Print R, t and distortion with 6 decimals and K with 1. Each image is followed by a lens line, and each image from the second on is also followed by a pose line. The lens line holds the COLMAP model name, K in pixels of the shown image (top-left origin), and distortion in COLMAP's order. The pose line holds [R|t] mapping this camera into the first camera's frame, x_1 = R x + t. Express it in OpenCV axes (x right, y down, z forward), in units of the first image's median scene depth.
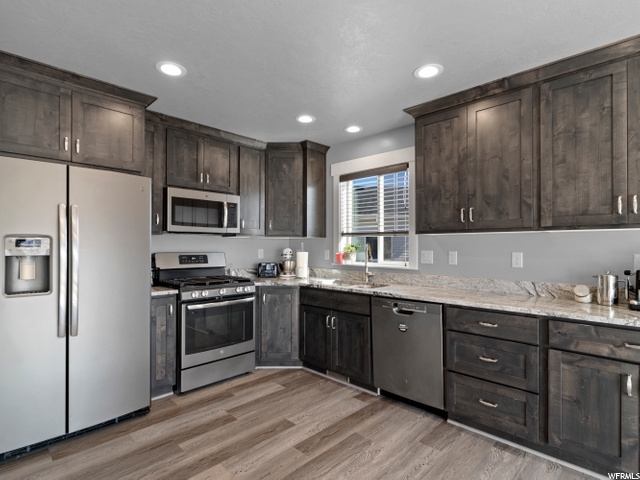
lens RADIAL K [[337.3, 0, 323.2], [0, 337.3, 245.5], [0, 0, 1]] dist [0.001882, 0.001090]
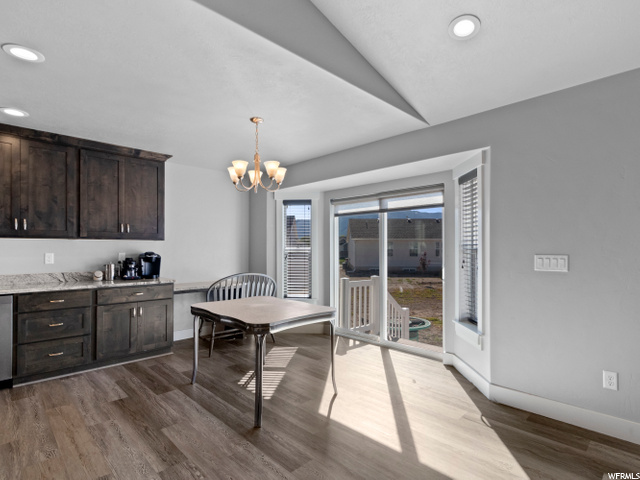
lens RADIAL K [[337.3, 0, 323.2], [0, 337.3, 245.5], [0, 0, 1]] dist [0.001882, 0.001090]
pose [[0.020439, 0.009801, 0.999743, -0.737547], [-0.003046, 0.999948, -0.009741, -0.000986], [-0.999786, -0.002846, 0.020468, -0.155610]]
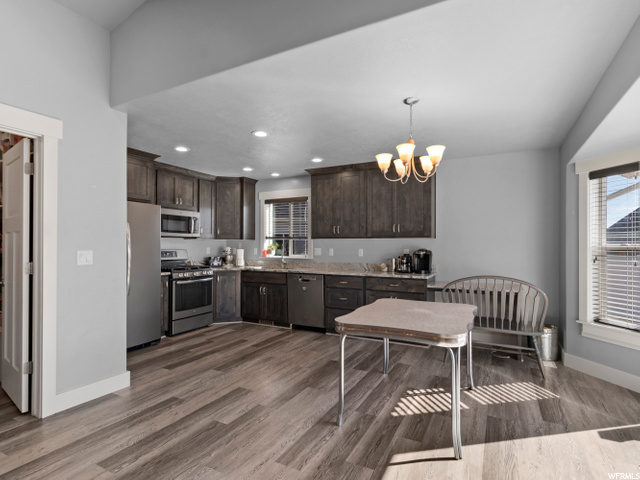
lens RADIAL K [[337.3, 0, 323.2], [0, 337.3, 245.5], [0, 0, 1]] dist [0.001882, 0.001090]
pose [[0.958690, 0.001757, 0.284446, -0.179882], [-0.002609, 0.999993, 0.002615, -0.003650], [-0.284440, -0.003249, 0.958688, -0.757067]]
